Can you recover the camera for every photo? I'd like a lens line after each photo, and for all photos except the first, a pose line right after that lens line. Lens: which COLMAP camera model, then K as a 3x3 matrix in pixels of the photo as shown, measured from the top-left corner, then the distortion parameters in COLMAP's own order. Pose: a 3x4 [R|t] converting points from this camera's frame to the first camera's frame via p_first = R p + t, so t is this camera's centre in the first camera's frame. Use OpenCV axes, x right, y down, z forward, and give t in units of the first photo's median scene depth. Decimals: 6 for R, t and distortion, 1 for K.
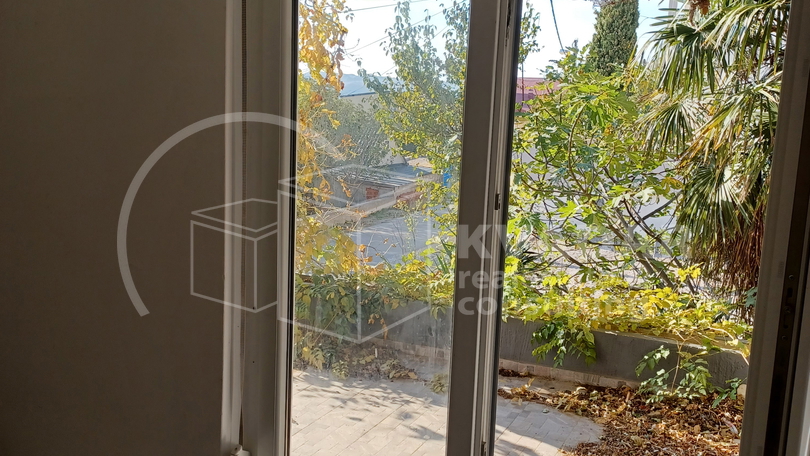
lens RADIAL K [[757.5, 0, 405.0], [0, 757.5, 228.0], [0, 0, 1]] dist [0.080252, -0.006122]
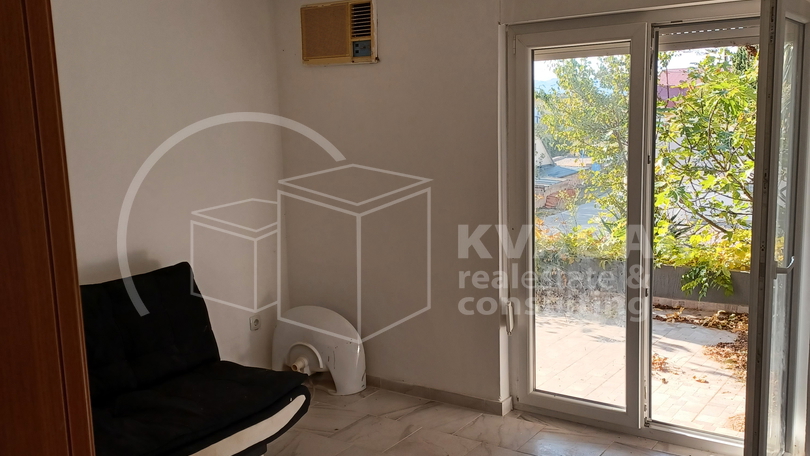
lens RADIAL K [[757.5, 0, 405.0], [0, 757.5, 228.0], [0, 0, 1]] dist [0.080252, -0.006122]
pose [[0.980687, -0.044583, -0.190436, -0.039626], [0.042918, 0.998996, -0.012863, 0.044836], [0.190818, 0.004442, 0.981615, -0.337872]]
